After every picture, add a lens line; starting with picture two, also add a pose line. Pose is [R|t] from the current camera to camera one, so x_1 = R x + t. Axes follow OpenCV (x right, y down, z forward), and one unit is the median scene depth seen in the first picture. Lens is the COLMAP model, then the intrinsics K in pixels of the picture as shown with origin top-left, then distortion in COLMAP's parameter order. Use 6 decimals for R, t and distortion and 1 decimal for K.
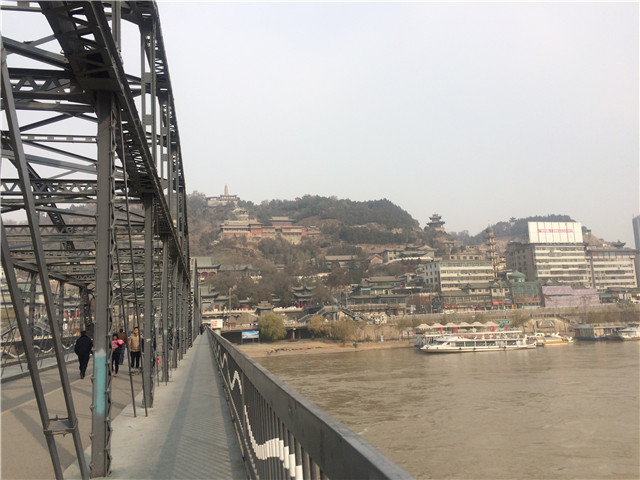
lens RADIAL K [[541.0, 0, 319.5], [0, 541.0, 239.8], [0, 0, 1]] dist [0.083776, -0.093763]
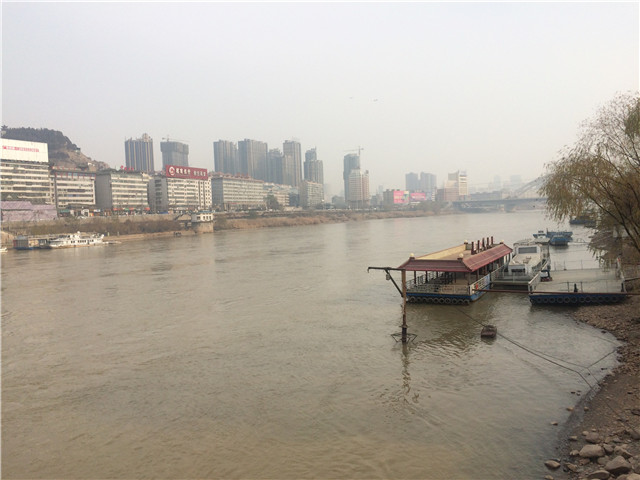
lens RADIAL K [[541.0, 0, 319.0], [0, 541.0, 236.8], [0, 0, 1]] dist [0.083776, -0.093763]
pose [[0.675112, -0.016060, 0.737541, 0.033422], [-0.098447, 0.988859, 0.111647, -0.024077], [-0.731117, -0.147983, 0.666010, -0.153142]]
